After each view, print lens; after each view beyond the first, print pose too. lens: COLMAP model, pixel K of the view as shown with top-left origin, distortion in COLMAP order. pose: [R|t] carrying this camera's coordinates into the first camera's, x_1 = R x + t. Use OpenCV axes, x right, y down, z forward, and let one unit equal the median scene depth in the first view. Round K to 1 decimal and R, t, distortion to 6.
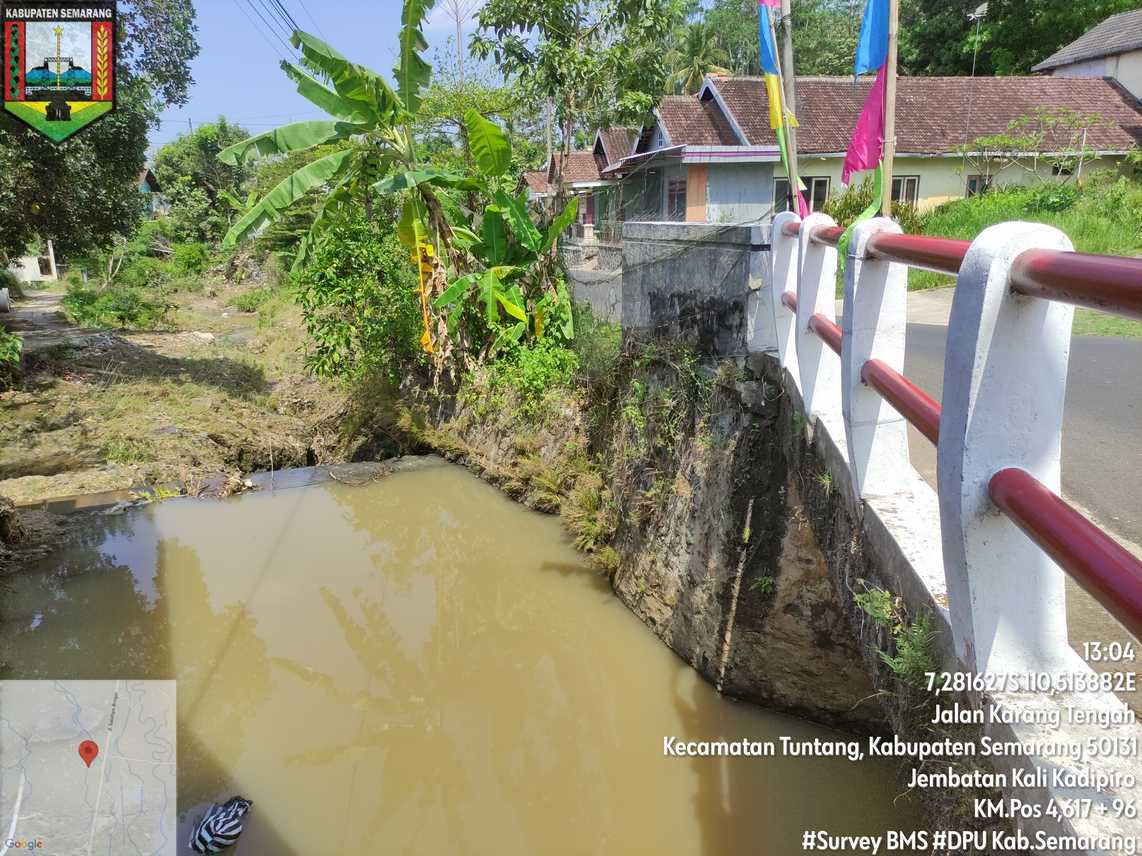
lens RADIAL K [[843.9, 0, 562.0], [0, 843.9, 438.1], [0, 0, 1]] dist [0.057054, -0.050158]
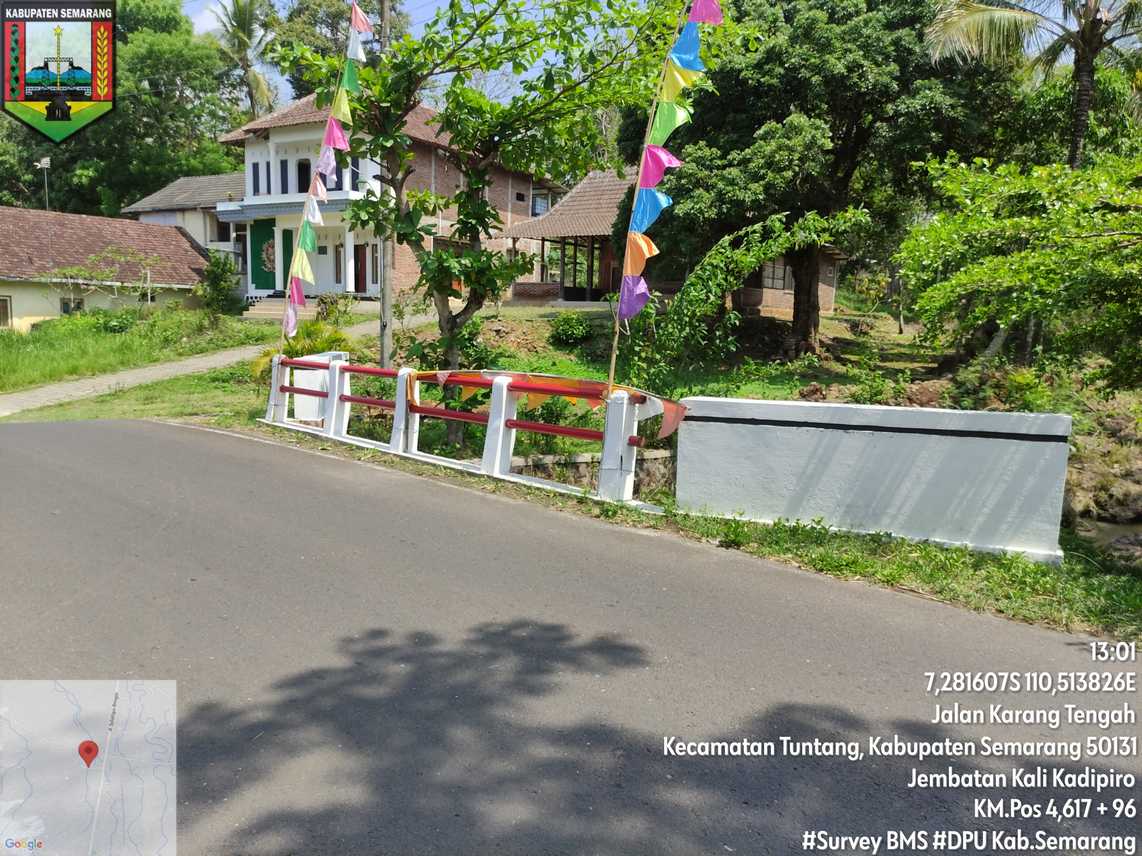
lens RADIAL K [[843.9, 0, 581.8], [0, 843.9, 436.0], [0, 0, 1]] dist [0.057054, -0.050158]
pose [[0.629346, -0.081343, 0.772857, 0.024405], [0.177284, 0.983311, -0.040872, 0.076804], [-0.756634, 0.162738, 0.633263, -0.385122]]
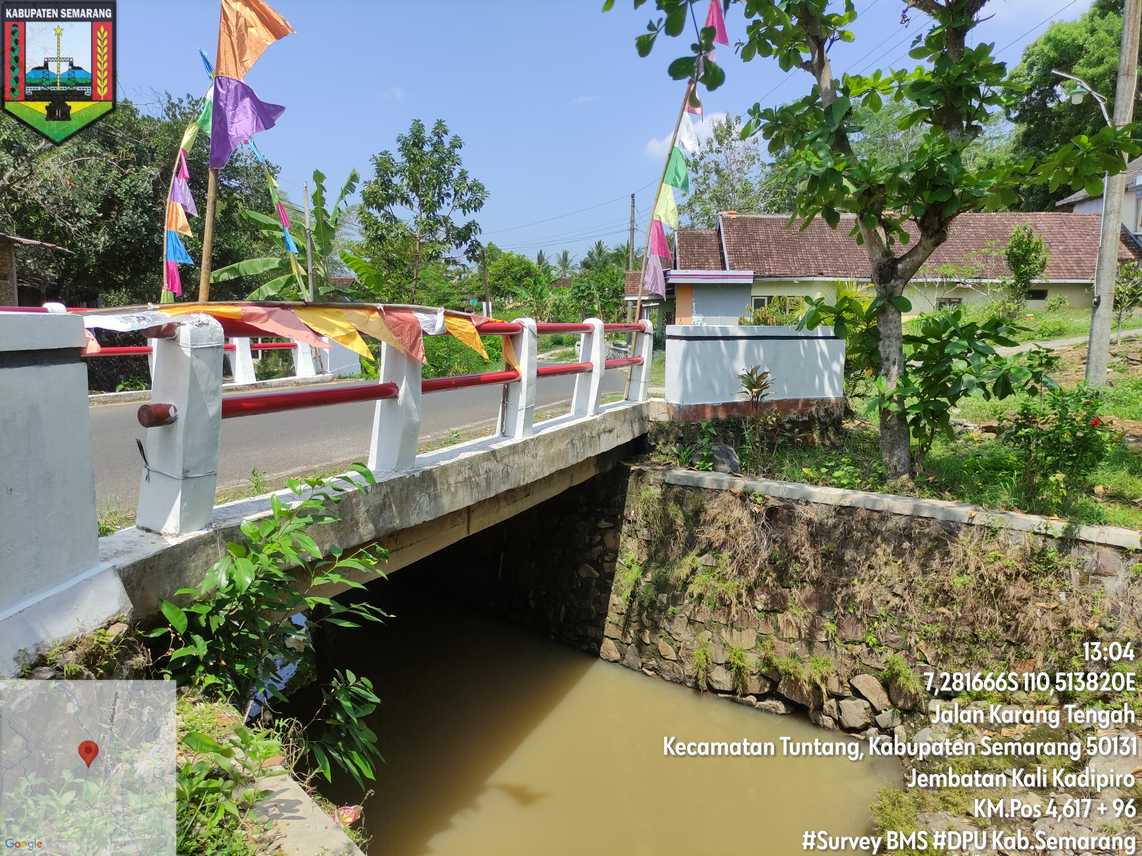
lens RADIAL K [[843.9, 0, 561.8], [0, 843.9, 435.4], [0, 0, 1]] dist [0.057054, -0.050158]
pose [[0.969161, 0.061439, -0.238647, 0.477046], [-0.091254, 0.989053, -0.115962, 0.086934], [0.228910, 0.134164, 0.964158, -0.318467]]
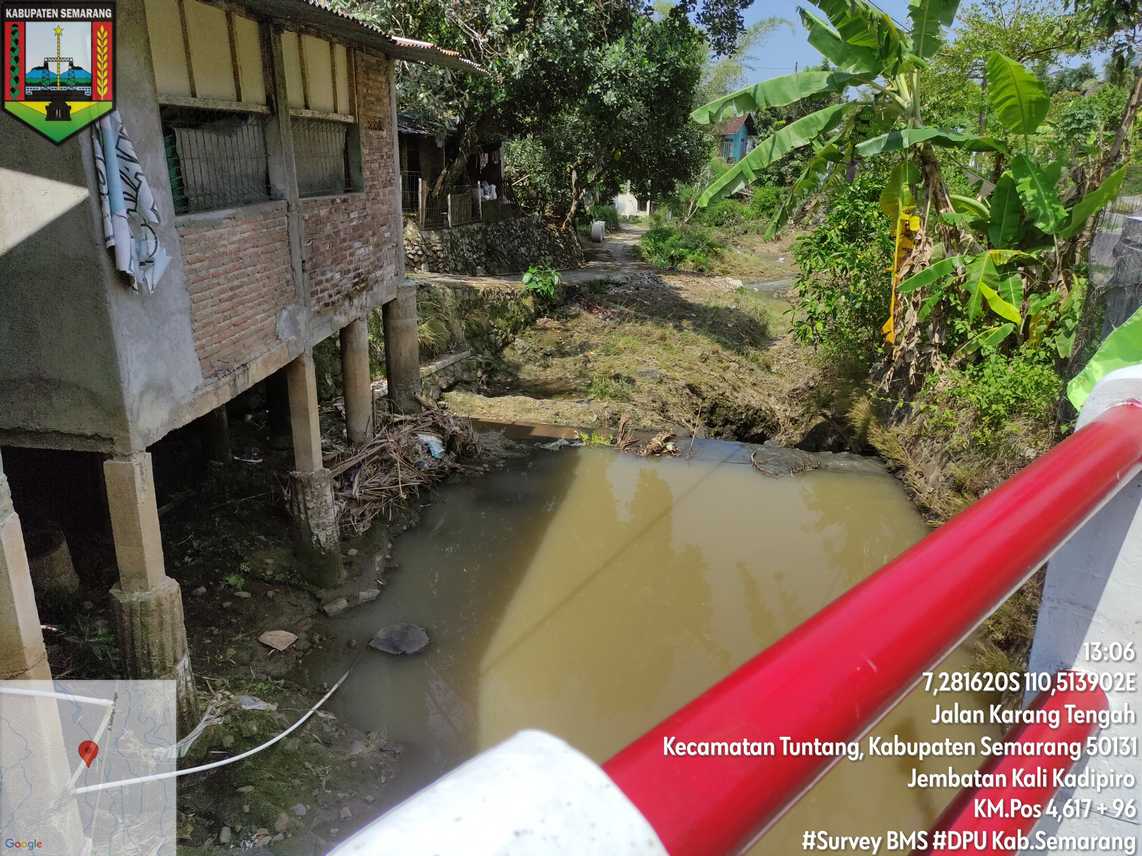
lens RADIAL K [[843.9, 0, 571.5], [0, 843.9, 429.3], [0, 0, 1]] dist [0.057054, -0.050158]
pose [[0.798672, 0.209709, -0.564044, 0.064814], [-0.179805, 0.977657, 0.108888, -0.037153], [0.574277, 0.014452, 0.818534, 0.080958]]
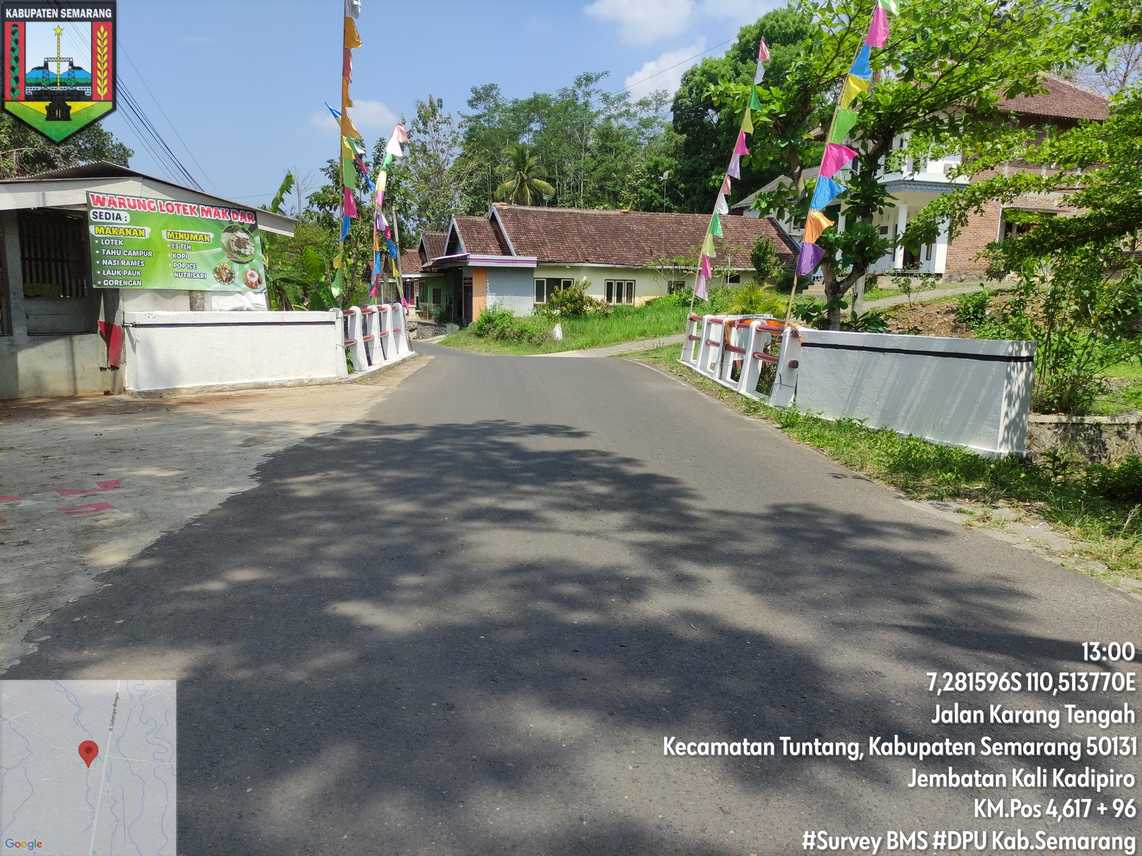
lens RADIAL K [[843.9, 0, 571.0], [0, 843.9, 433.7], [0, 0, 1]] dist [0.057054, -0.050158]
pose [[0.985311, 0.001540, 0.170761, 0.109632], [0.015209, 0.995194, -0.096736, 0.159122], [-0.170090, 0.097912, 0.980552, -0.645620]]
